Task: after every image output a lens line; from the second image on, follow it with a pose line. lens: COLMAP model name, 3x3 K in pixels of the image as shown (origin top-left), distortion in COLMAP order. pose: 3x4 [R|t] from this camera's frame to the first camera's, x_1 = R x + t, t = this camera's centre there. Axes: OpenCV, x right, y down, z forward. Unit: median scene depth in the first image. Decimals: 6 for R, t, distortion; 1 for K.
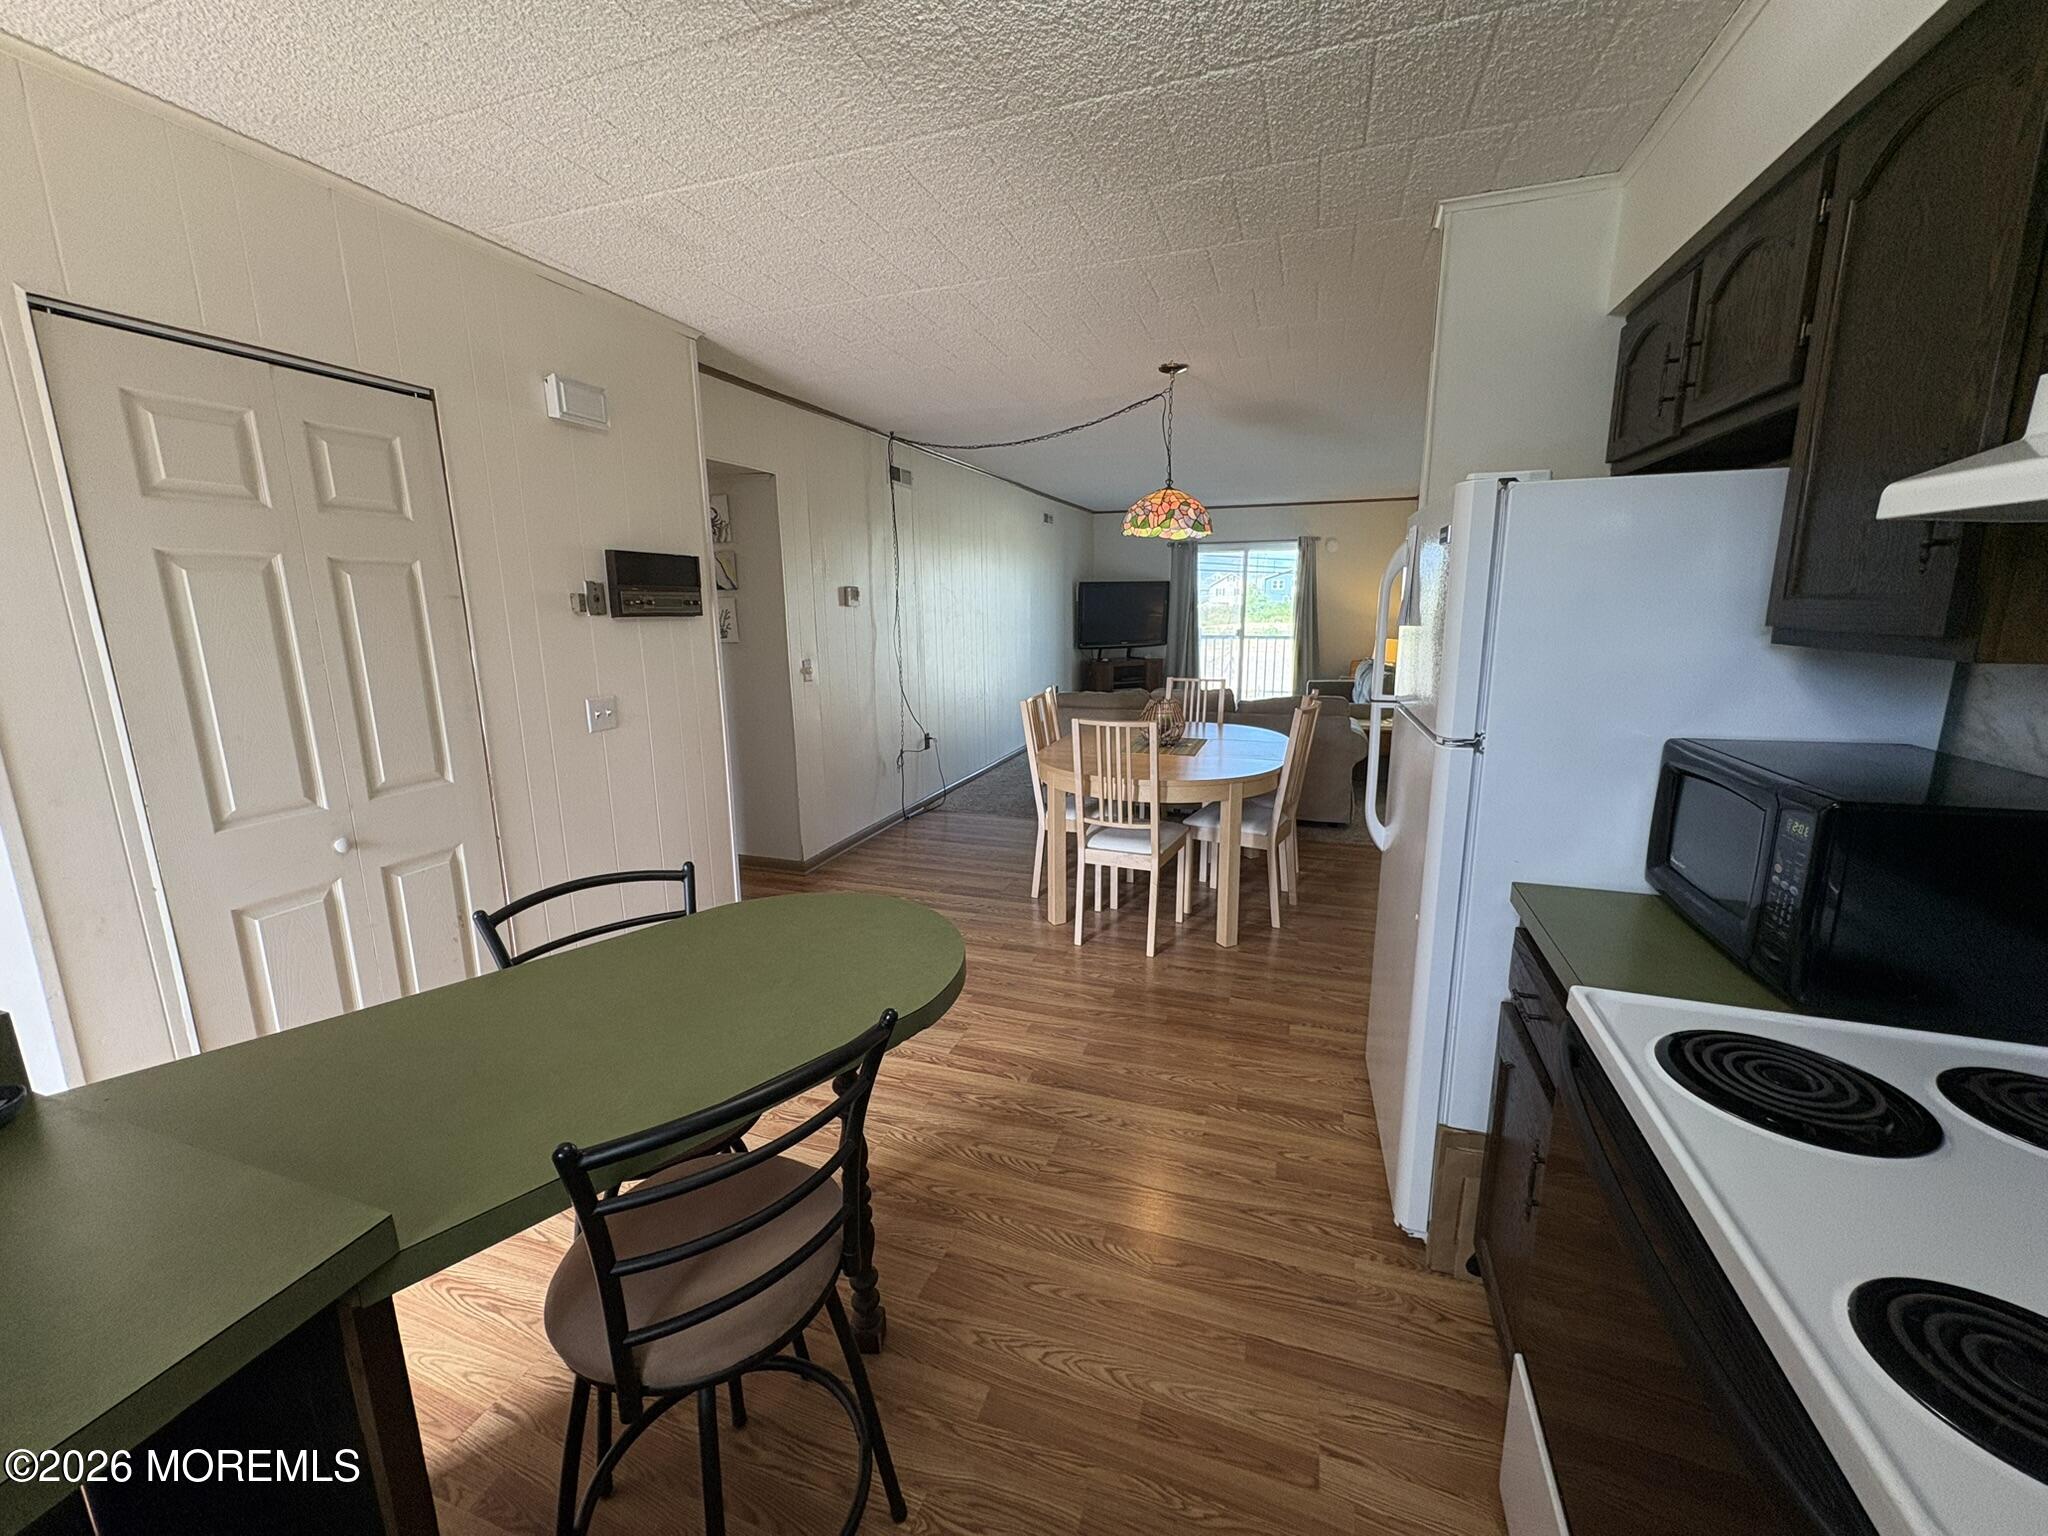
lens RADIAL K [[820.7, 0, 1022.9], [0, 820.7, 763.2], [0, 0, 1]] dist [0.001121, 0.000063]
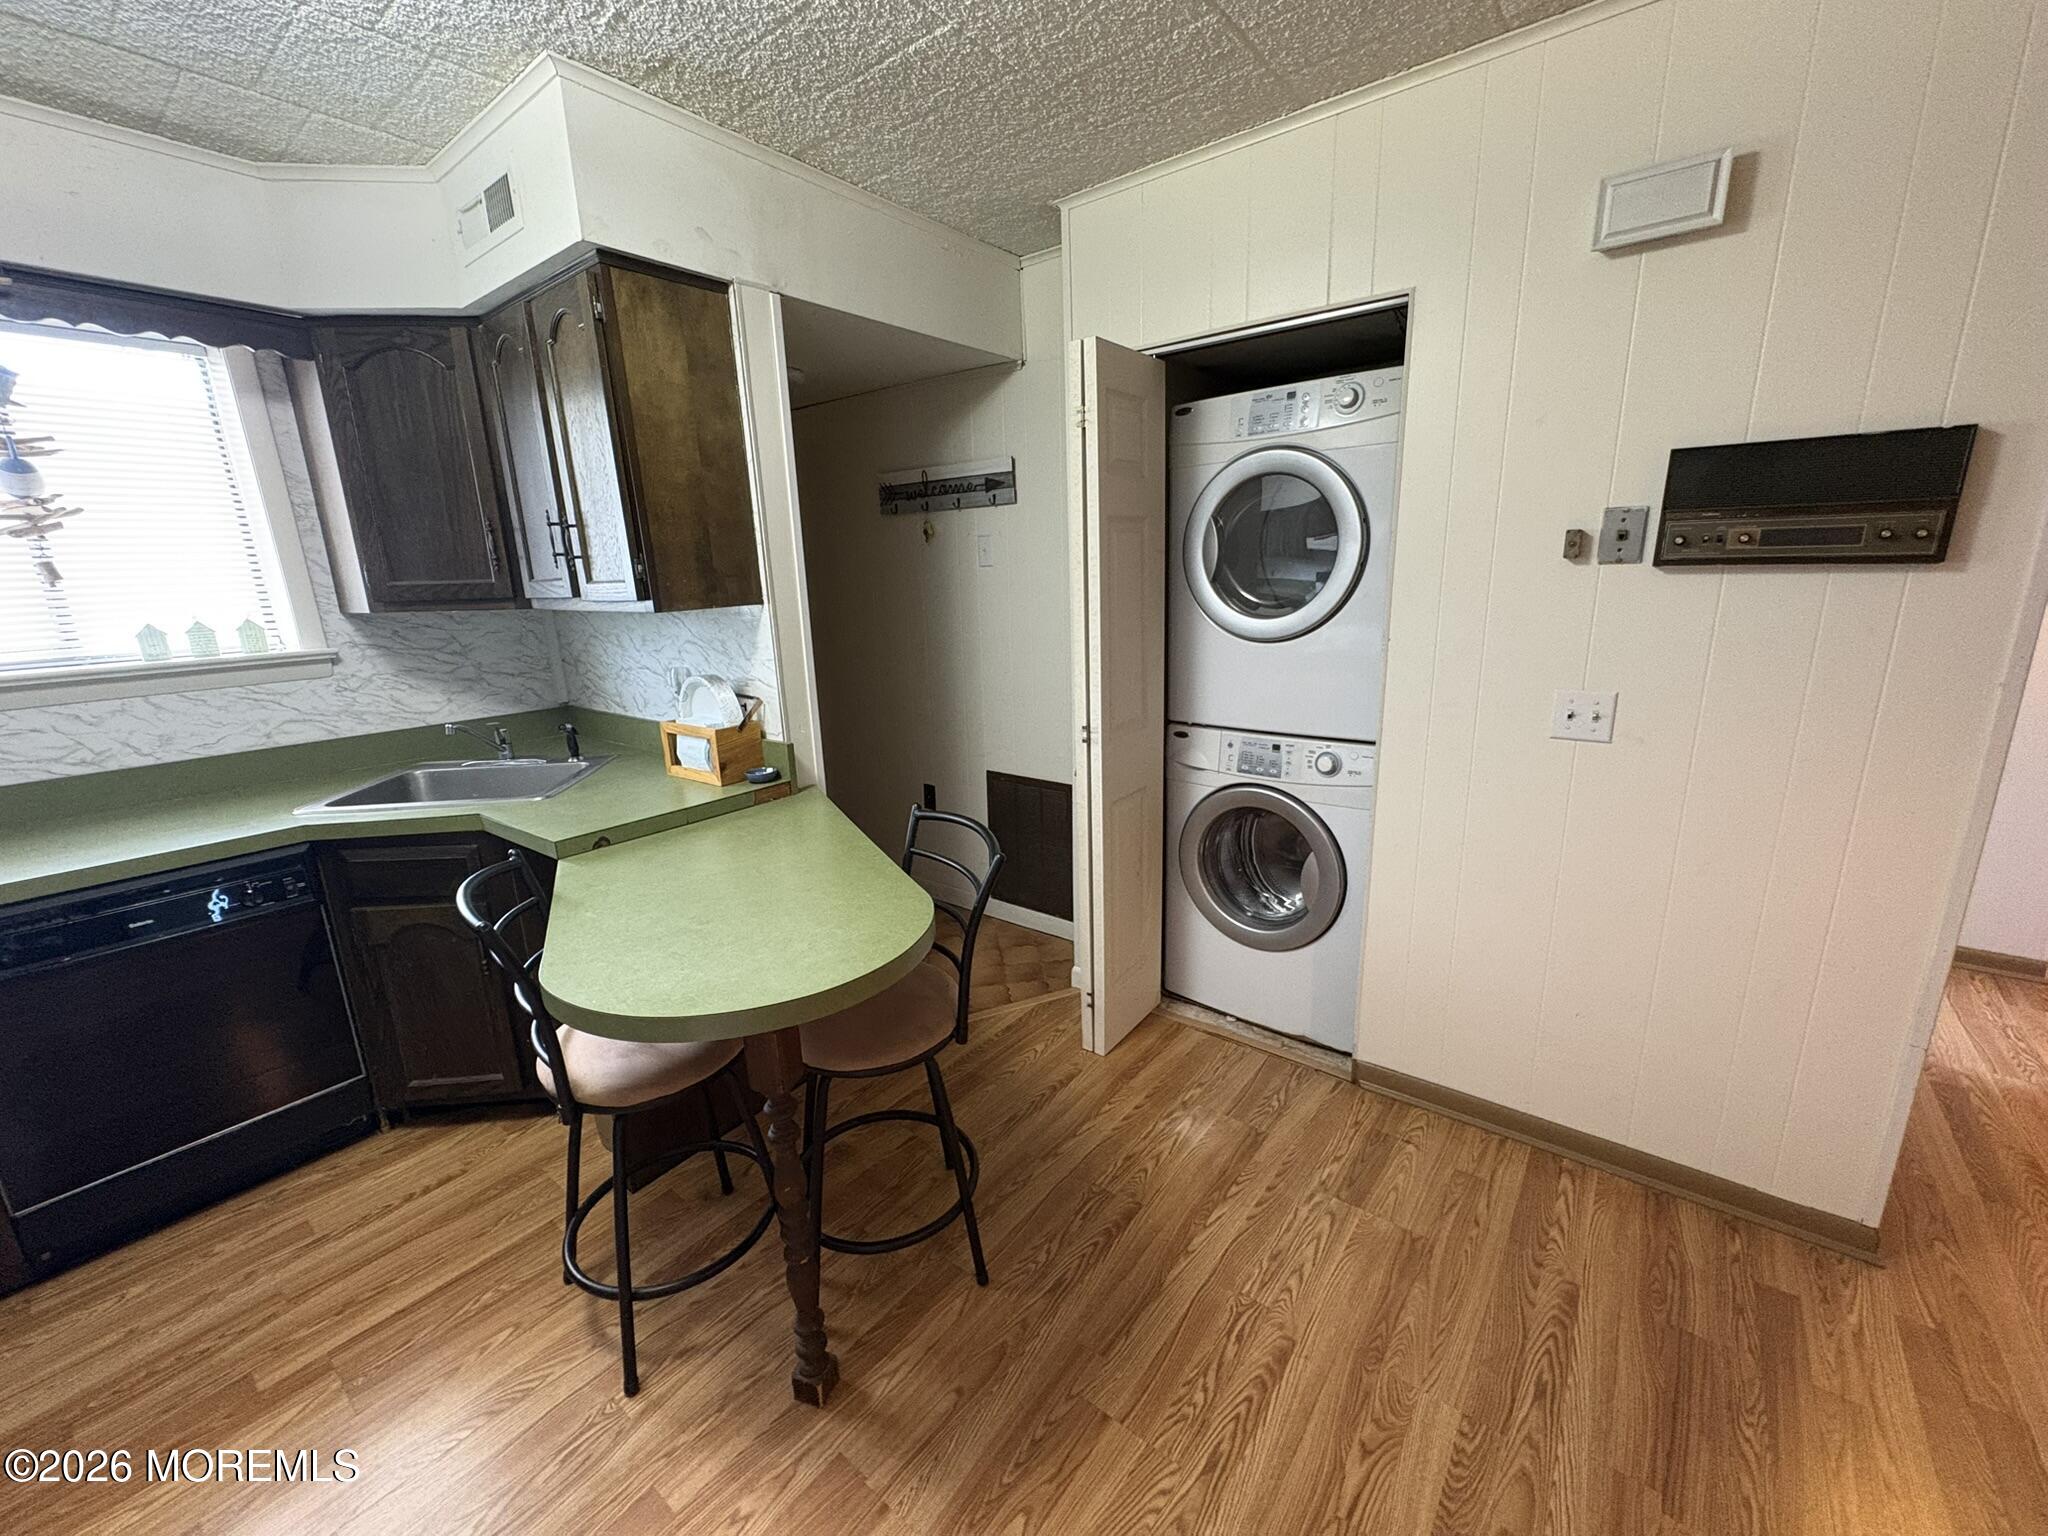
lens RADIAL K [[815.6, 0, 1021.7], [0, 815.6, 766.7], [0, 0, 1]] dist [0.001959, -0.000213]
pose [[-0.323627, 0.245691, -0.913729, 0.183076], [-0.152214, 0.939602, 0.306559, -0.119156], [0.933861, 0.238293, -0.266684, 0.592619]]
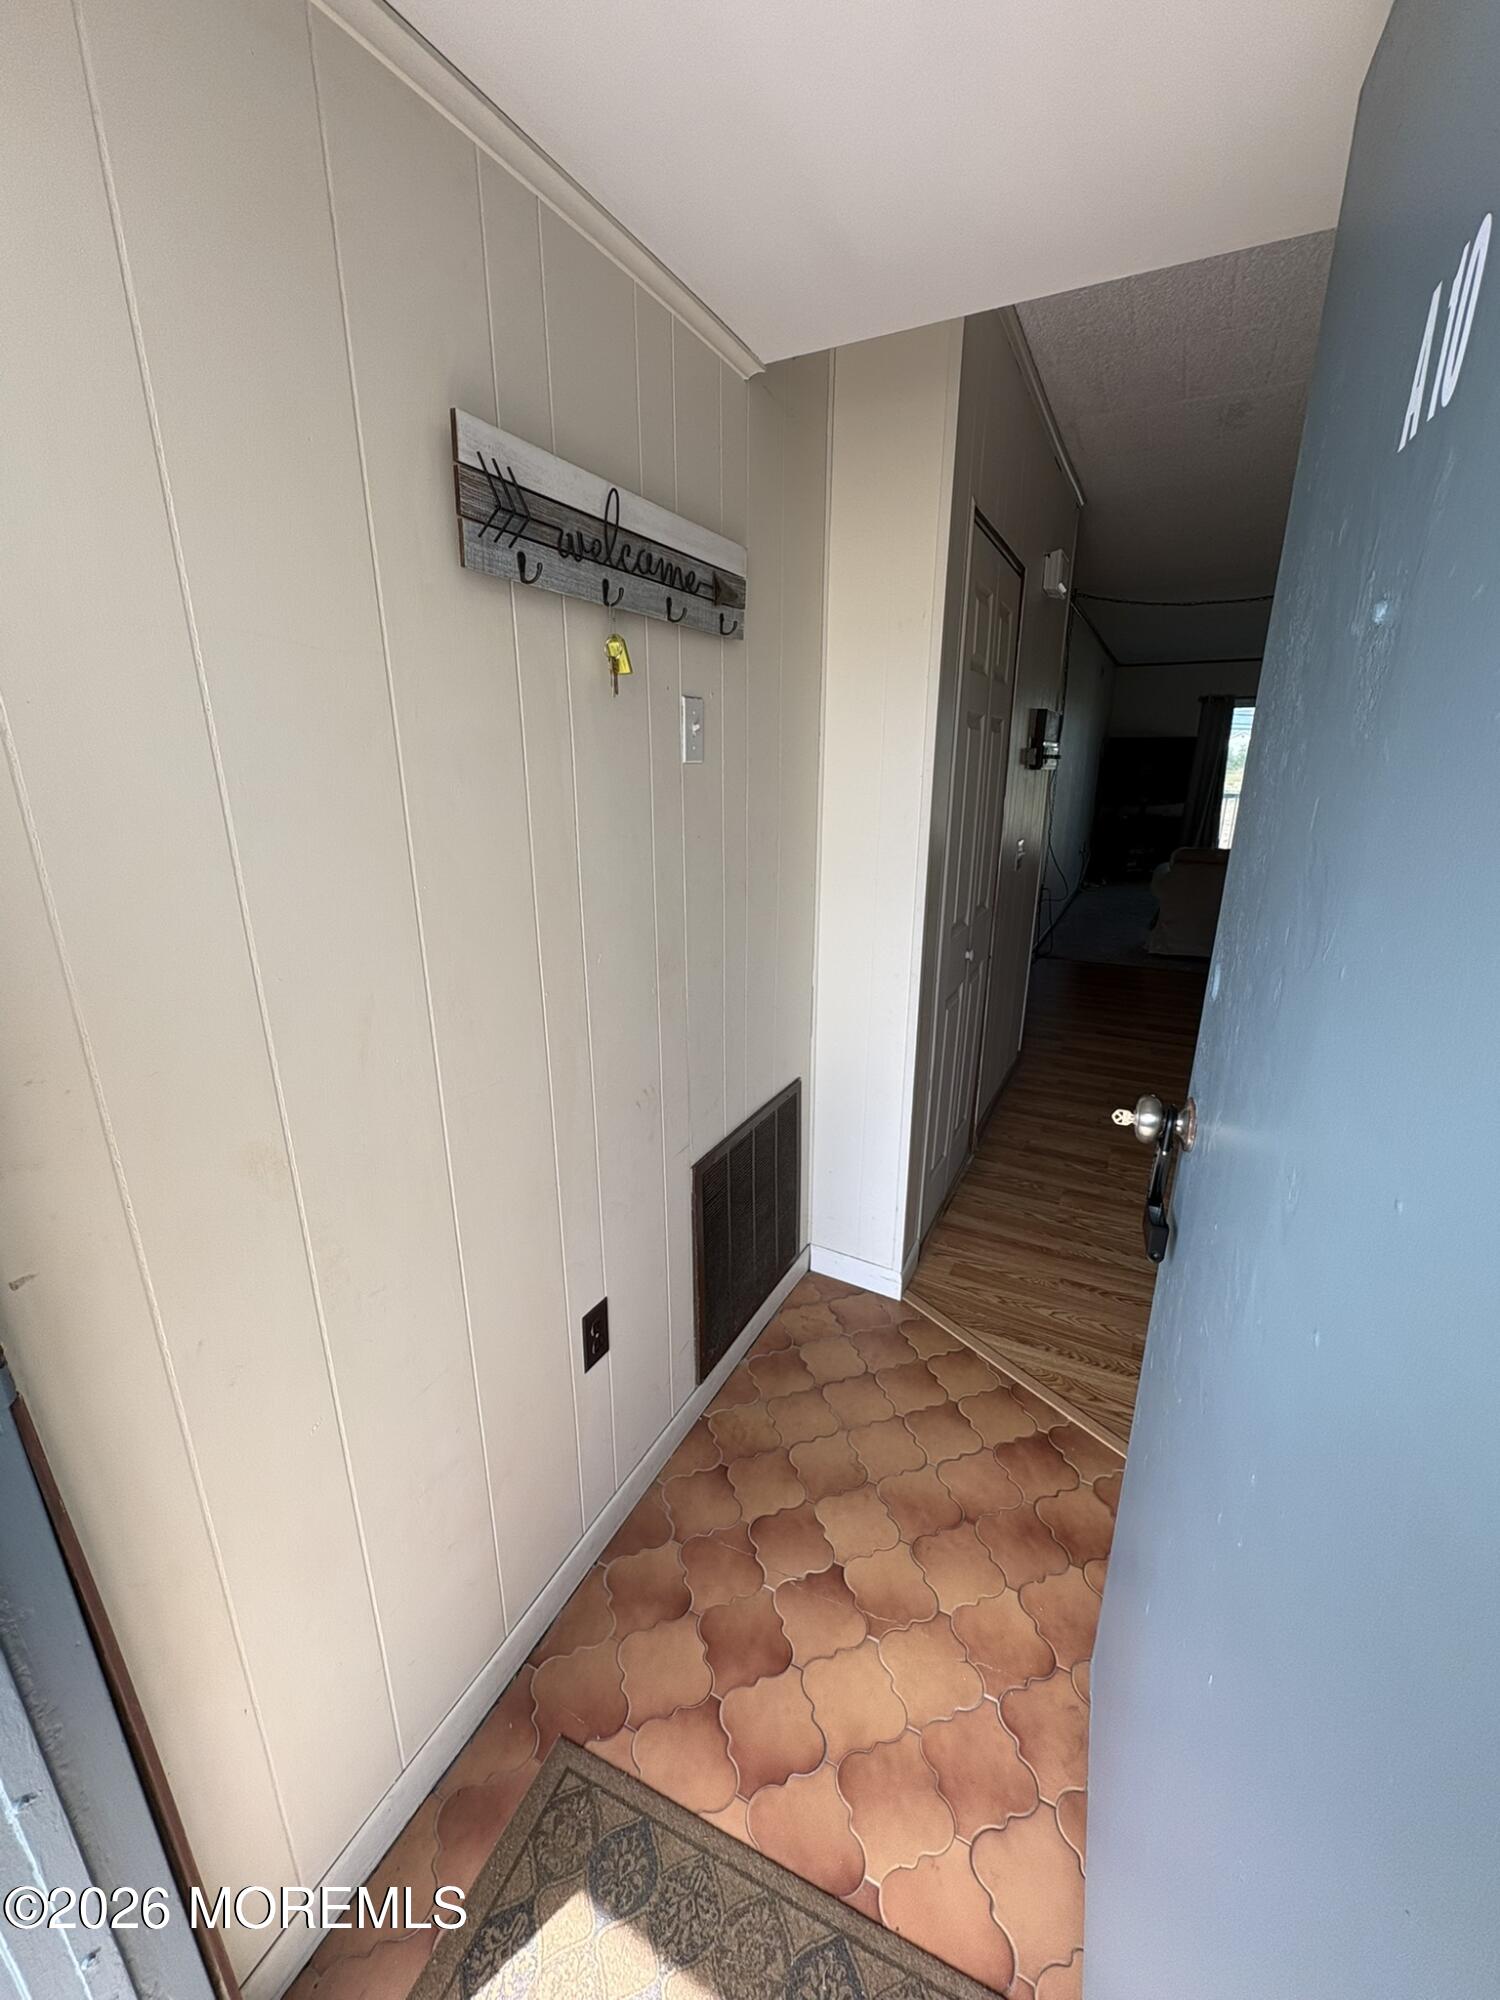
lens RADIAL K [[801.4, 0, 750.0], [0, 801.4, 1000.0], [0, 0, 1]] dist [0.001121, 0.000063]
pose [[0.990819, 0.049516, -0.125805, -0.570905], [-0.036392, 0.993853, 0.104555, 0.029711], [0.130208, -0.099017, 0.986530, -0.141343]]
